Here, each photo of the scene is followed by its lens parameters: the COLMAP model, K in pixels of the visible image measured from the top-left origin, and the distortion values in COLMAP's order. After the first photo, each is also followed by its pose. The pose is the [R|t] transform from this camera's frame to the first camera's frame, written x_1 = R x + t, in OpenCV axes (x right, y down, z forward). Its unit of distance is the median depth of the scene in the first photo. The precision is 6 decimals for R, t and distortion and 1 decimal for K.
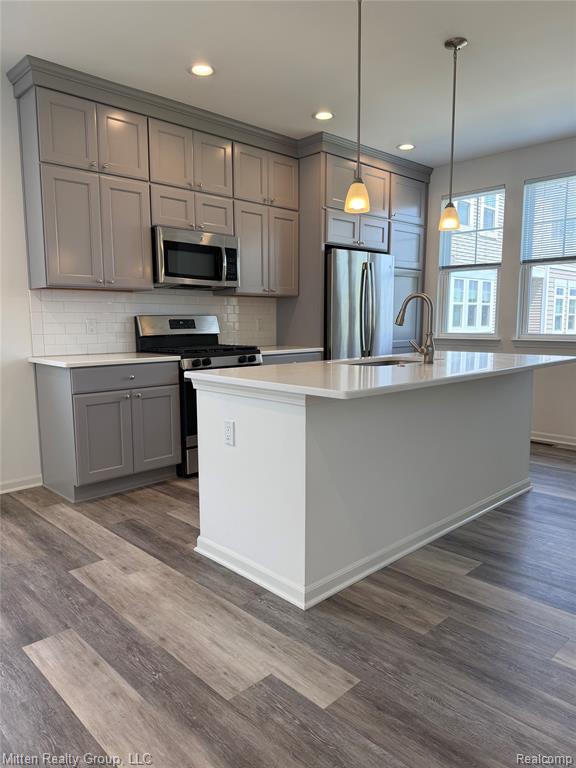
lens RADIAL K [[546.7, 0, 287.9], [0, 546.7, 389.5], [0, 0, 1]] dist [0.051471, -0.079249]
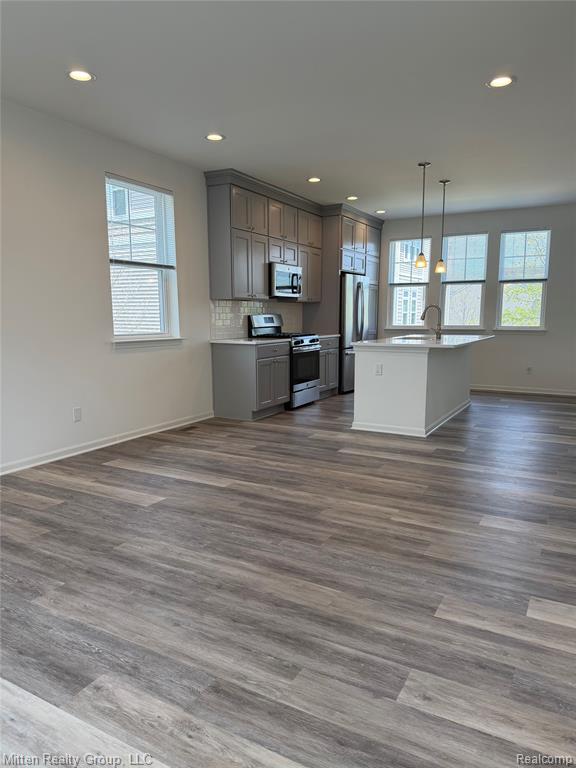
lens RADIAL K [[546.7, 0, 284.1], [0, 546.7, 397.5], [0, 0, 1]] dist [0.051471, -0.079249]
pose [[0.958604, -0.038784, 0.282088, -0.646229], [0.032368, 0.999101, 0.027372, 0.070053], [-0.282896, -0.017108, 0.958998, -0.596440]]
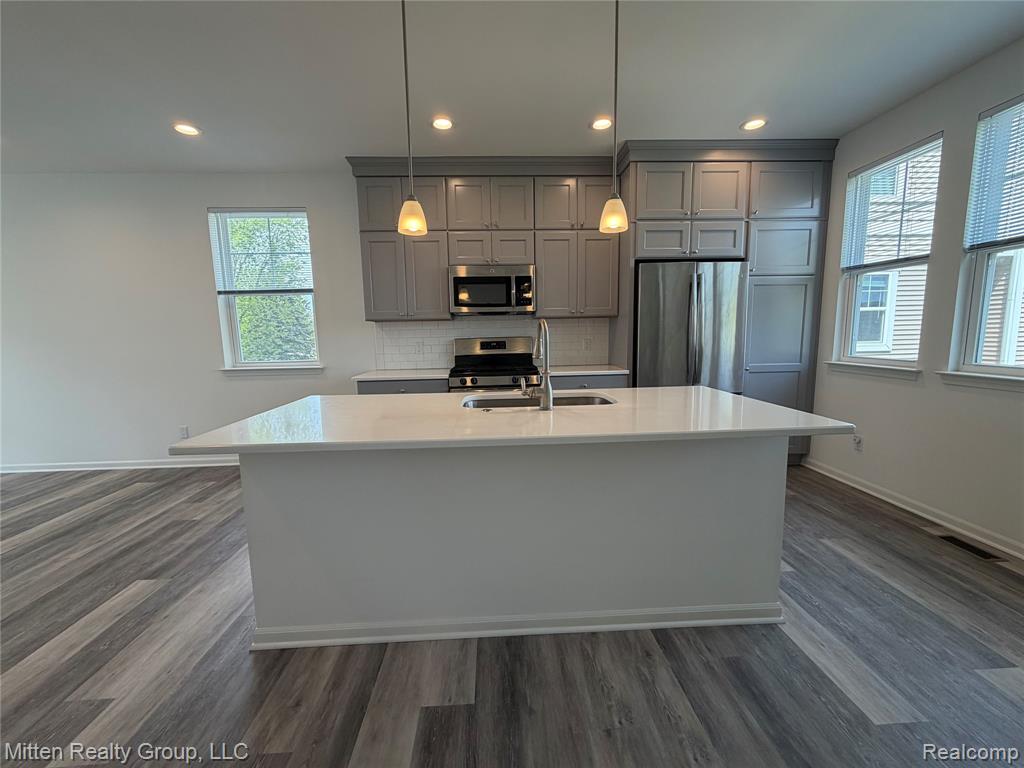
lens RADIAL K [[407.1, 0, 510.2], [0, 407.1, 387.2], [0, 0, 1]] dist [-0.002090, 0.000088]
pose [[0.746259, 0.084146, -0.660316, 0.437386], [-0.067678, 0.996429, 0.050491, -0.080400], [0.662207, 0.007010, 0.749289, 0.388419]]
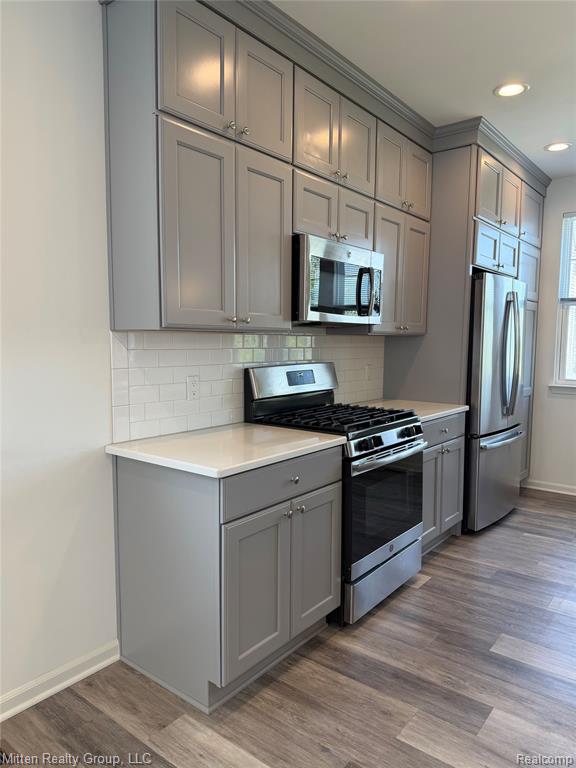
lens RADIAL K [[546.7, 0, 287.6], [0, 546.7, 387.6], [0, 0, 1]] dist [0.051471, -0.079249]
pose [[0.990906, 0.001157, 0.134549, -0.316390], [0.004184, 0.999214, -0.039407, -0.084599], [-0.134489, 0.039612, 0.990123, 0.346310]]
